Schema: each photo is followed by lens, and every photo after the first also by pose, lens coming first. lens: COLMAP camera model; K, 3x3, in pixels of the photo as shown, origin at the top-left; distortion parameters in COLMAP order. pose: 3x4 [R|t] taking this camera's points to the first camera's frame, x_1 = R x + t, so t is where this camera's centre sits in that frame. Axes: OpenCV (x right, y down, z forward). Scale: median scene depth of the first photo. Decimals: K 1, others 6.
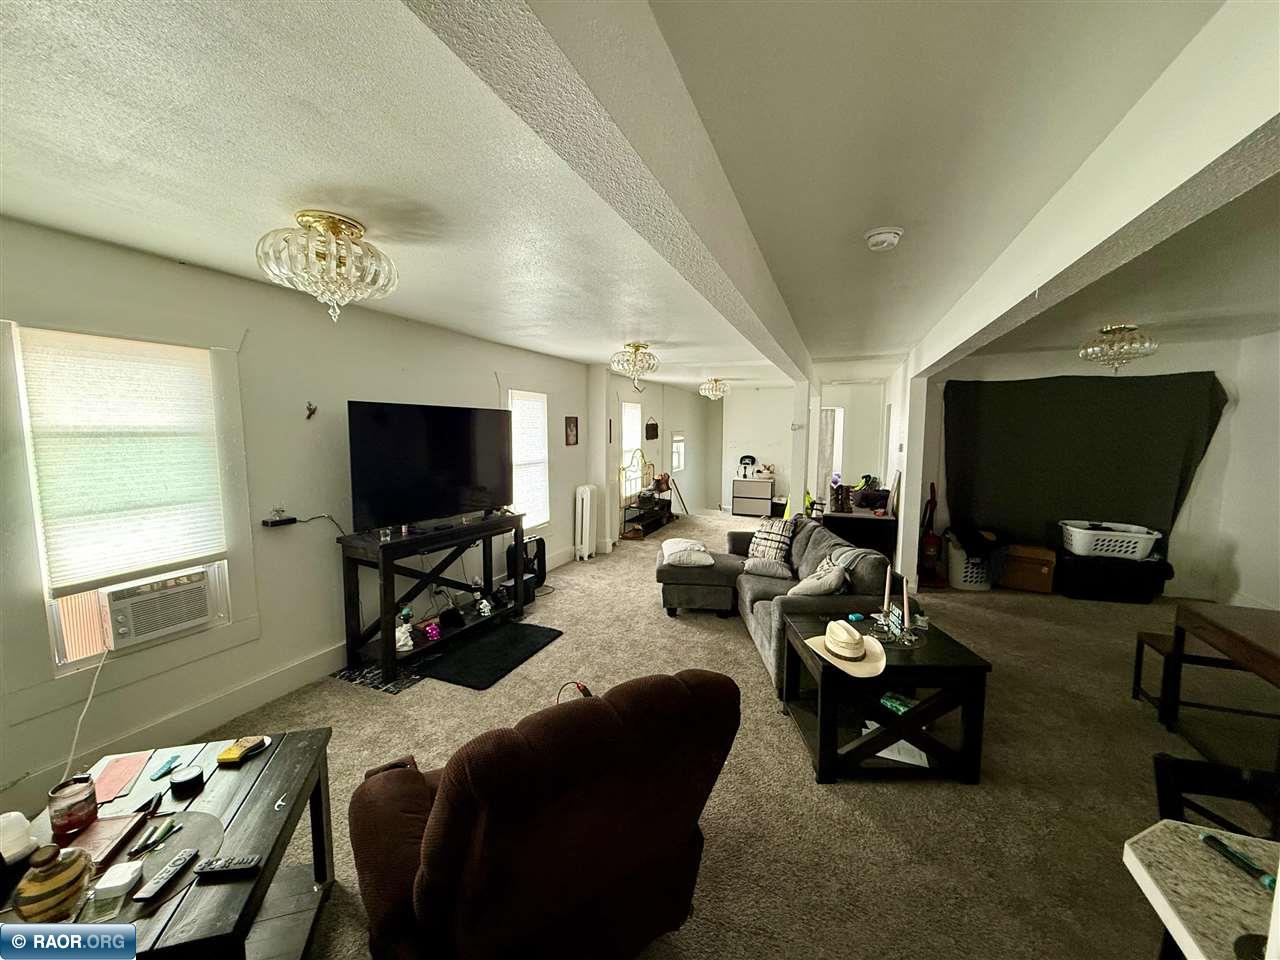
lens RADIAL K [[506.5, 0, 640.0], [0, 506.5, 480.0], [0, 0, 1]] dist [-0.000725, -0.000149]
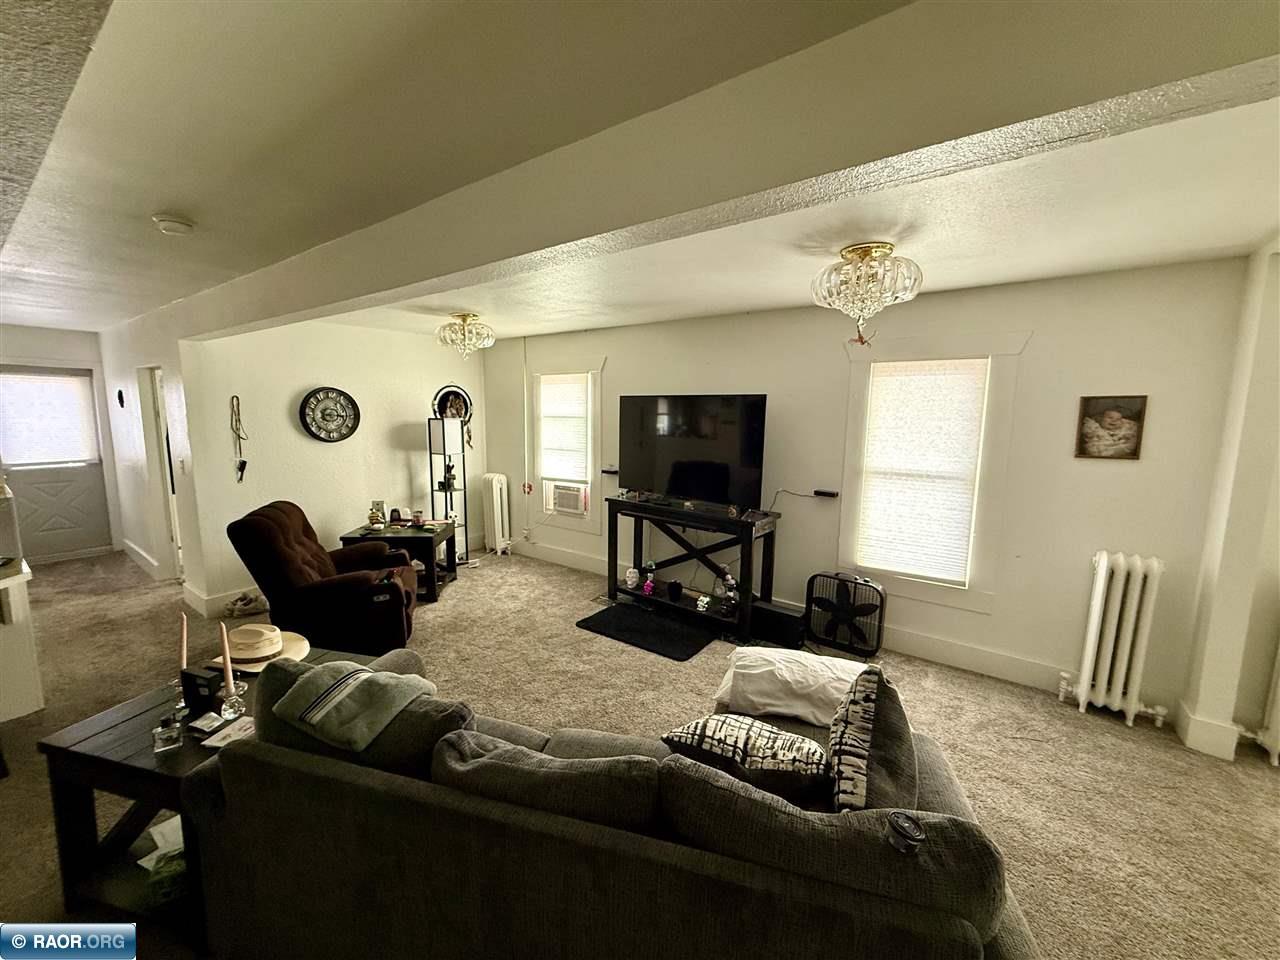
lens RADIAL K [[506.5, 0, 640.0], [0, 506.5, 480.0], [0, 0, 1]] dist [-0.000725, -0.000149]
pose [[-0.244274, 0.119773, -0.962281, 0.647862], [-0.111850, 0.982239, 0.150650, -0.113653], [0.963234, 0.144432, -0.226539, 1.104288]]
